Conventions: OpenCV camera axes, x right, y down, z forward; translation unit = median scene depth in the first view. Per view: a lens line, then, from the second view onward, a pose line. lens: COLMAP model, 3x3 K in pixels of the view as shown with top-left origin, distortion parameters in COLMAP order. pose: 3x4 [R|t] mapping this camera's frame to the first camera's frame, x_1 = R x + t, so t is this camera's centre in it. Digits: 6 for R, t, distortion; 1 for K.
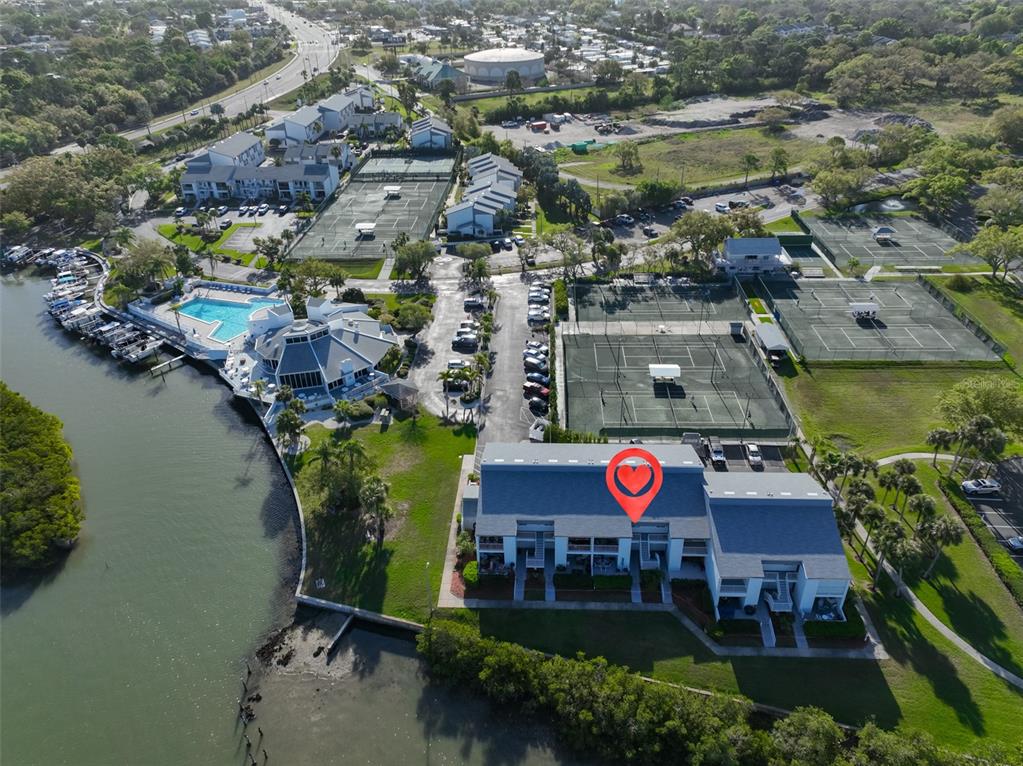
lens RADIAL K [[717.2, 0, 517.0], [0, 717.2, 380.8], [0, 0, 1]] dist [-0.000756, 0.018365]
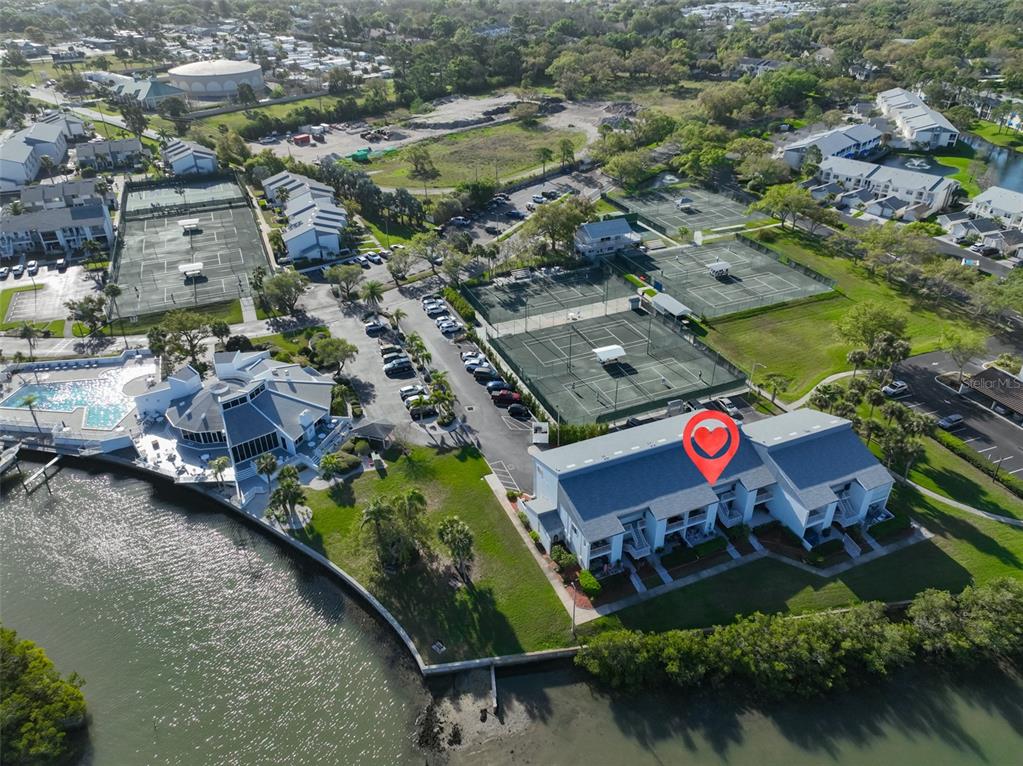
lens RADIAL K [[717.2, 0, 516.5], [0, 717.2, 385.1], [0, 0, 1]] dist [-0.000756, 0.018365]
pose [[0.901684, -0.215811, 0.374688, -0.264770], [0.216560, 0.975422, 0.040670, -0.032582], [-0.374256, 0.044471, 0.926259, 0.064901]]
